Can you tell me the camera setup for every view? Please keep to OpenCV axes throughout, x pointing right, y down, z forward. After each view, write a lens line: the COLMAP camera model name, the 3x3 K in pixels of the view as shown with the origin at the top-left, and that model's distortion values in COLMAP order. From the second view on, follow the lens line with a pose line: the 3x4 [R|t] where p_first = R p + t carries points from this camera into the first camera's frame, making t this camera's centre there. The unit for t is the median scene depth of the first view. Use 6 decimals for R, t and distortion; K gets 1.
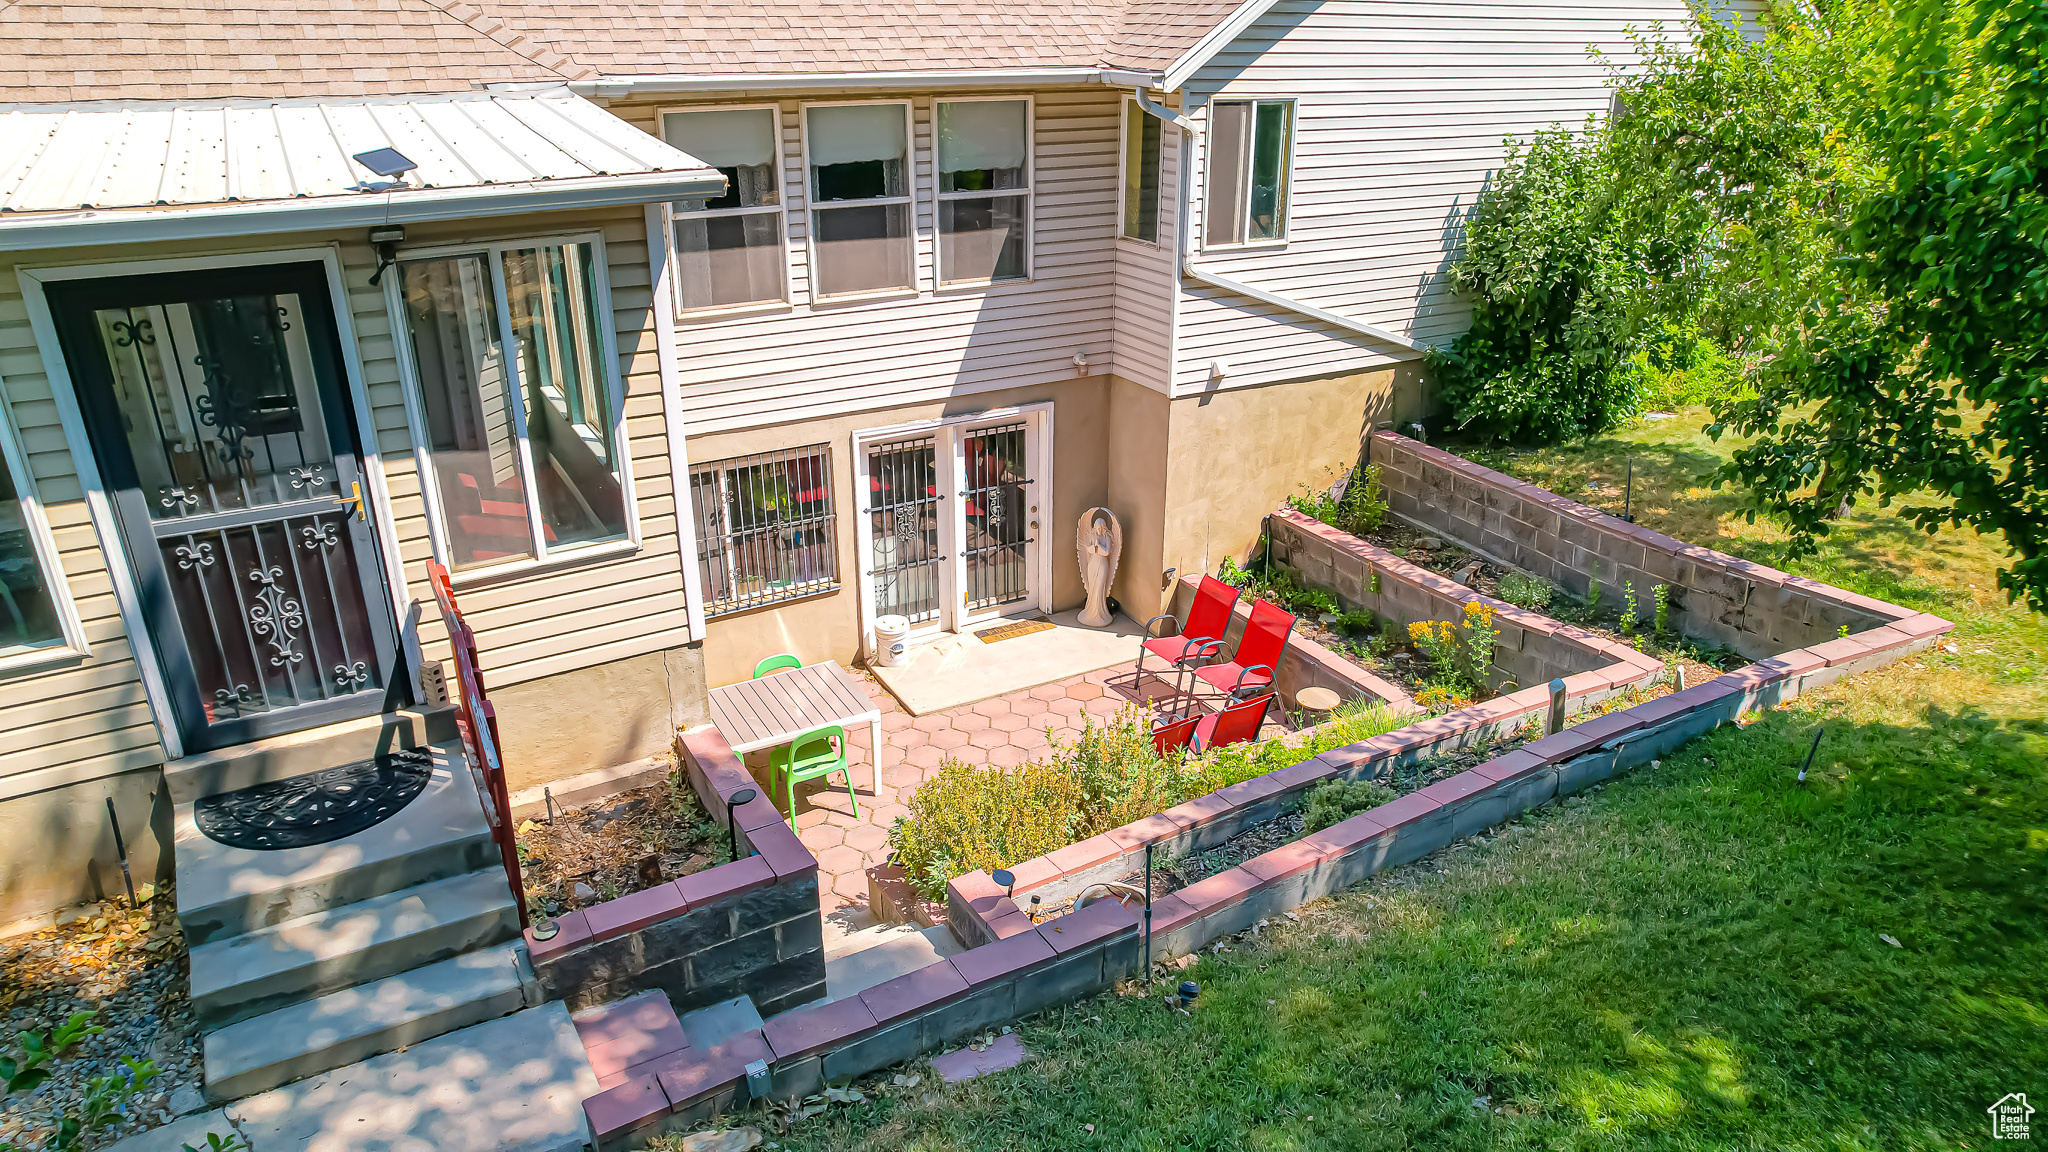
lens RADIAL K [[1309.4, 0, 1030.0], [0, 1309.4, 584.4], [0, 0, 1]] dist [-0.089124, 0.079849]
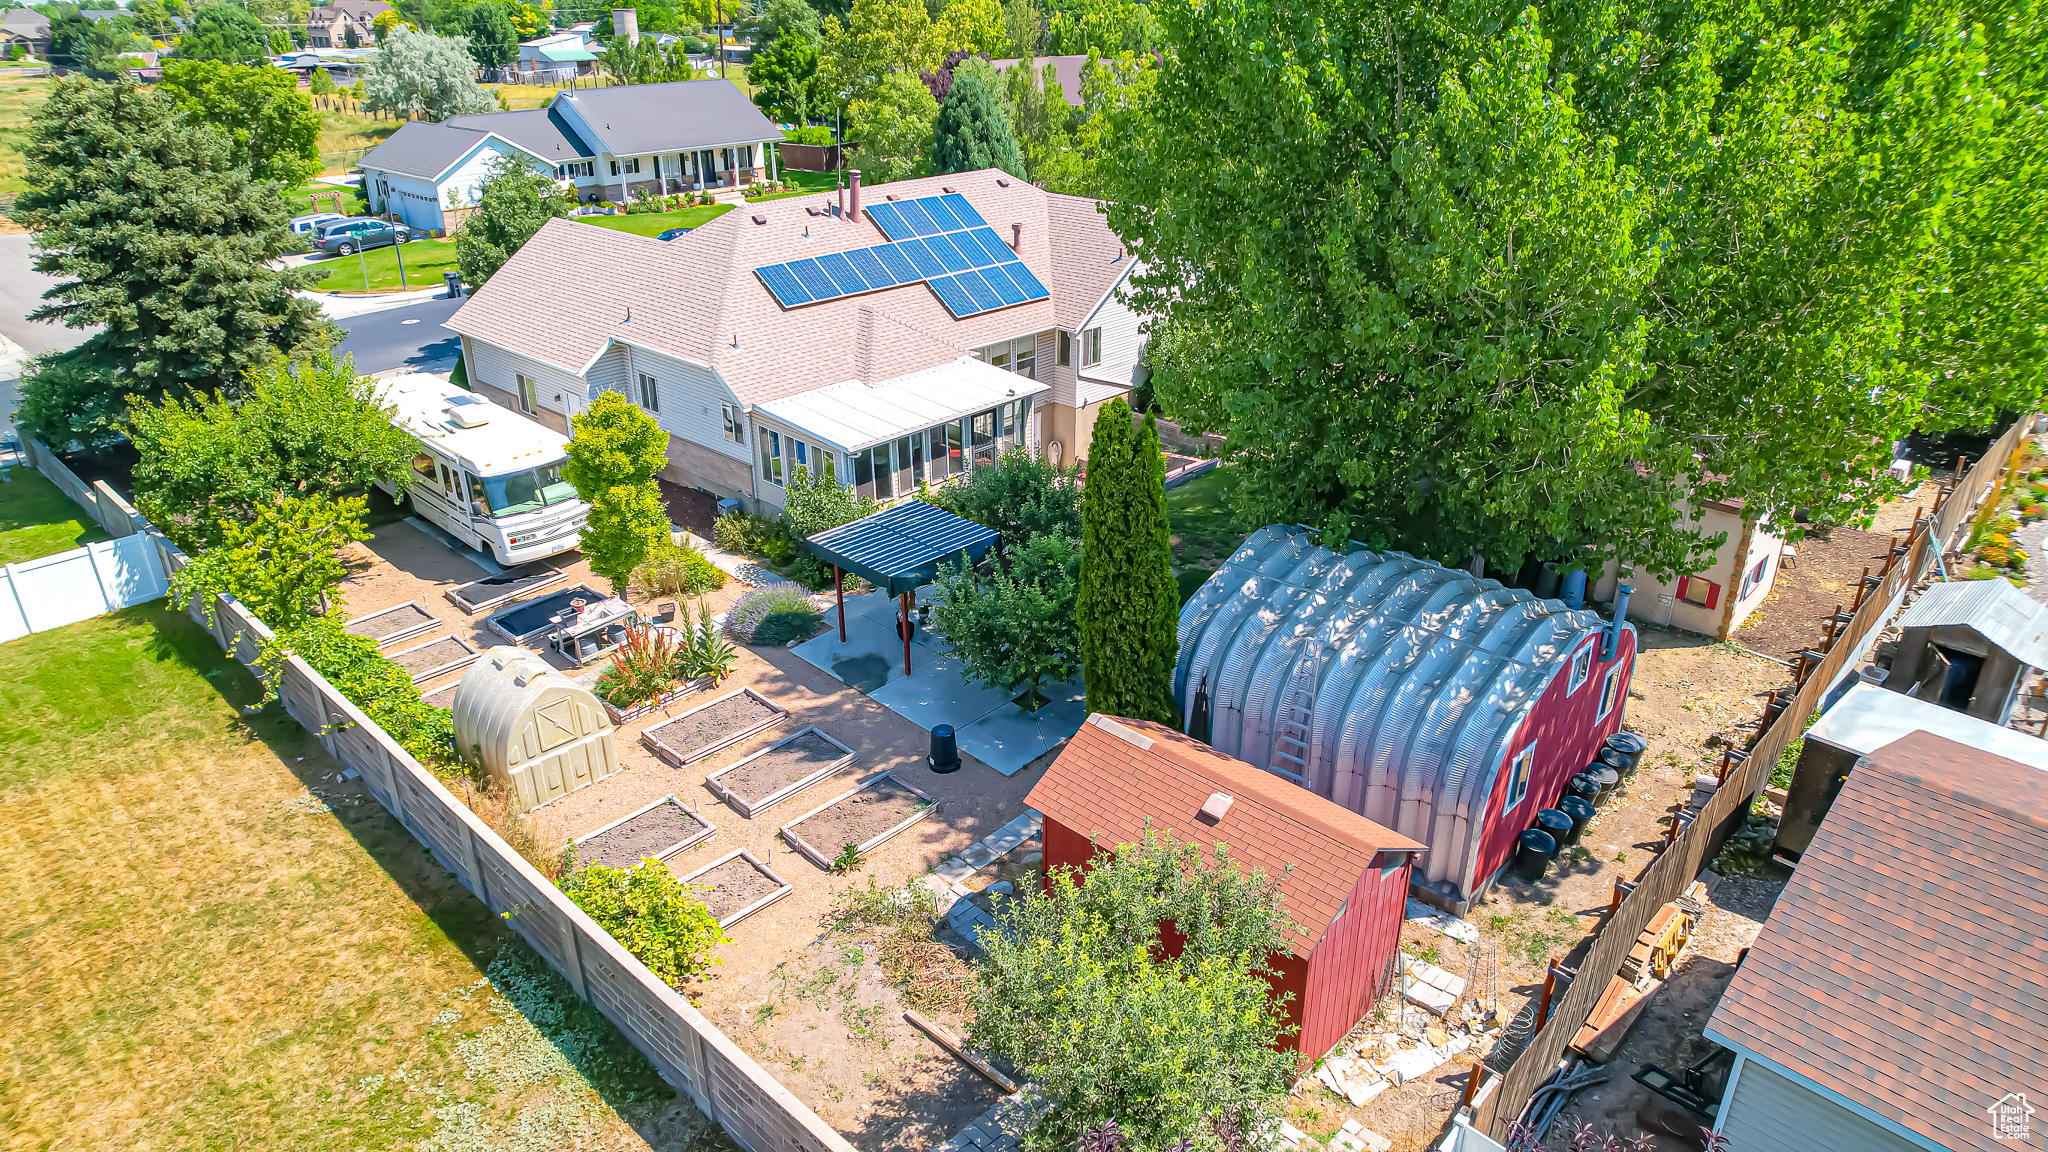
lens RADIAL K [[1309.4, 0, 1030.0], [0, 1309.4, 584.4], [0, 0, 1]] dist [-0.089124, 0.079849]
pose [[0.955421, -0.126093, 0.266966, -1.106486], [0.117558, 0.991916, 0.047783, 0.165853], [-0.270833, -0.014269, 0.962521, -2.626019]]
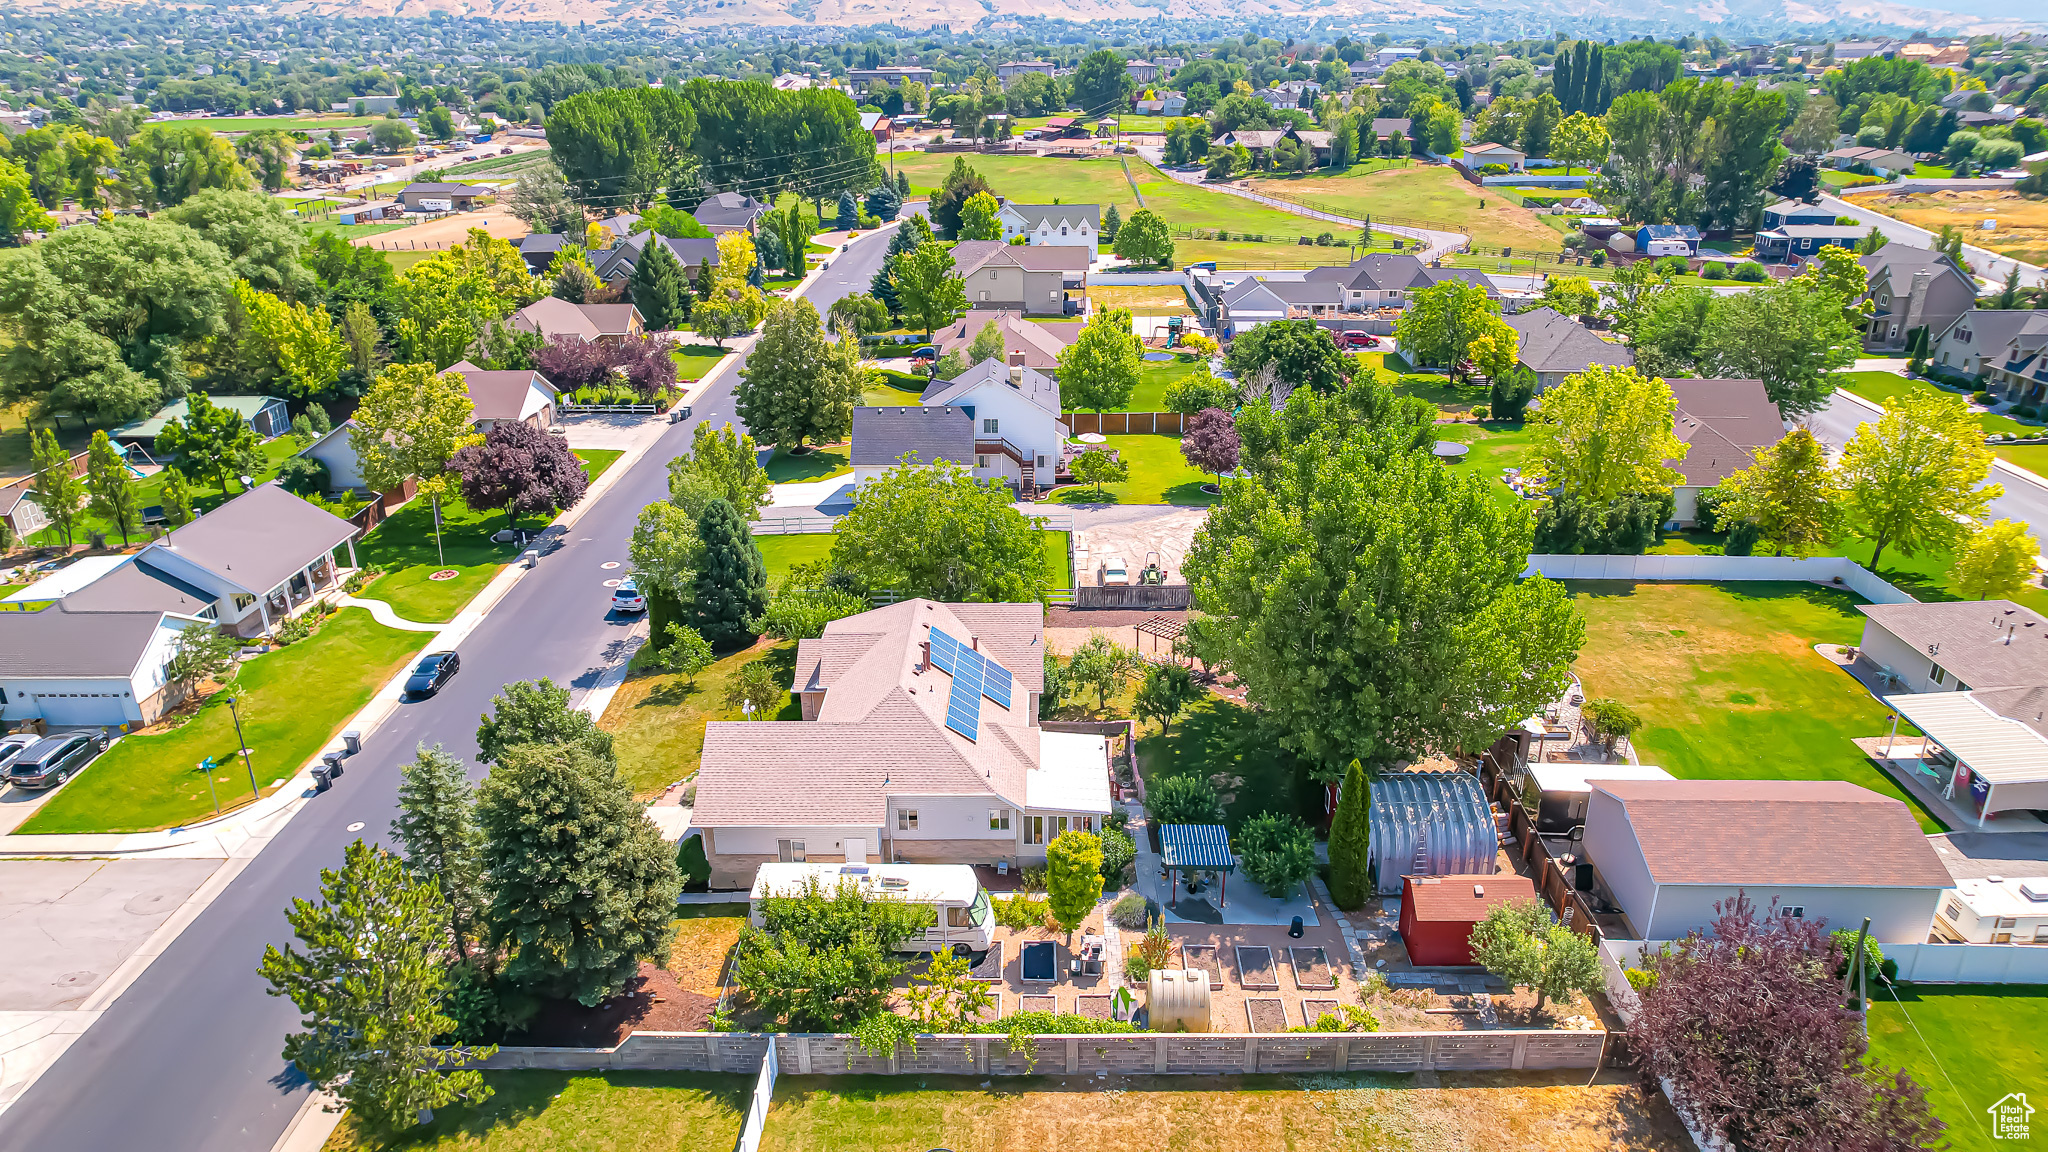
lens RADIAL K [[1322.0, 0, 1035.2], [0, 1322.0, 565.6], [0, 0, 1]] dist [-0.058152, 0.045922]
pose [[0.494931, -0.311164, 0.811307, -4.888723], [0.344735, 0.927374, 0.145377, -1.857950], [-0.797622, 0.207734, 0.566256, -2.785888]]
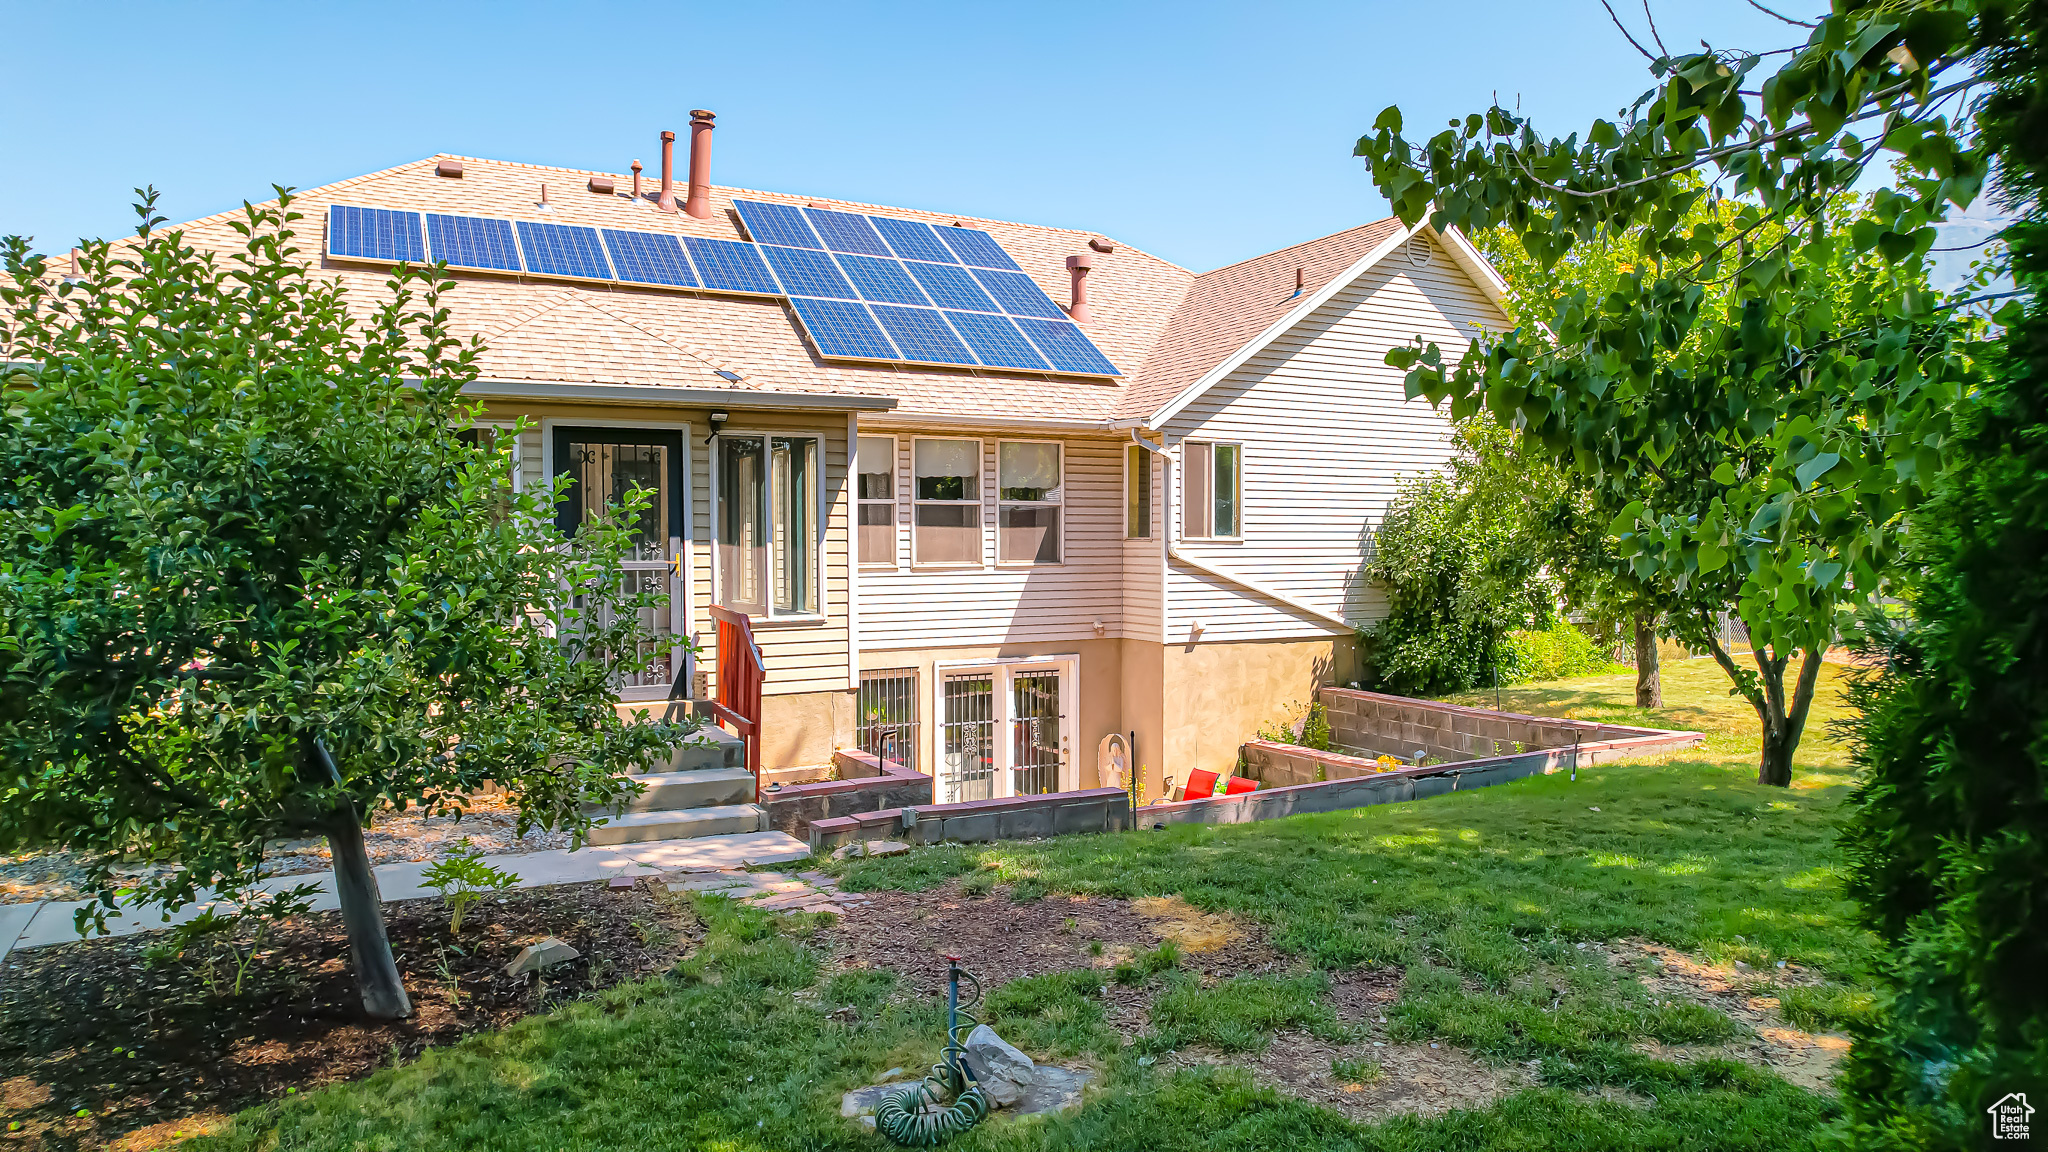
lens RADIAL K [[1309.4, 0, 1030.0], [0, 1309.4, 584.4], [0, 0, 1]] dist [-0.089124, 0.079849]
pose [[0.999713, -0.003610, -0.023696, -0.000933], [-0.005302, 0.930802, -0.365486, 0.315942], [0.023376, 0.365506, 0.930515, -0.328152]]
